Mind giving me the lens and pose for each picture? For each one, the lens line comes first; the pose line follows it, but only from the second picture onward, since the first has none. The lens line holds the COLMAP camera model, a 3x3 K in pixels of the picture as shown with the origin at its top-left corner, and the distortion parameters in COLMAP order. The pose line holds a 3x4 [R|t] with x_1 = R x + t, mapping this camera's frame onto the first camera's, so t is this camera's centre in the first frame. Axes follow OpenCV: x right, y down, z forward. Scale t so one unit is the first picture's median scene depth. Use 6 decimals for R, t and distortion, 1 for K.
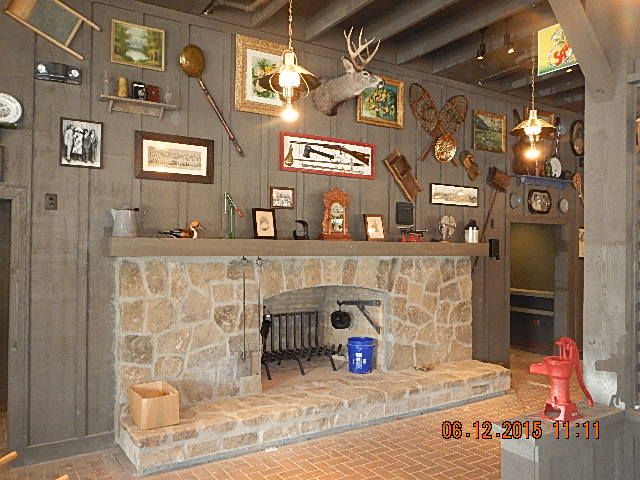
lens RADIAL K [[519.3, 0, 320.0], [0, 519.3, 239.7], [0, 0, 1]] dist [-0.003797, -0.004013]
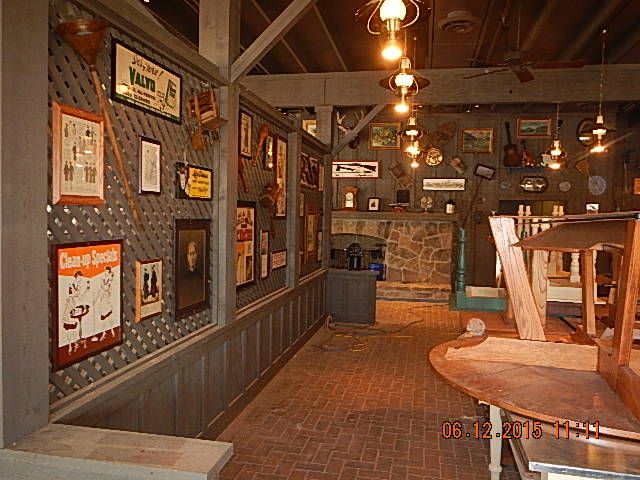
lens RADIAL K [[519.3, 0, 320.4], [0, 519.3, 239.9], [0, 0, 1]] dist [-0.003797, -0.004013]
pose [[0.725234, 0.035626, -0.687580, 1.223215], [-0.007342, 0.999004, 0.044018, 0.022991], [0.688463, -0.026875, 0.724773, -0.505962]]
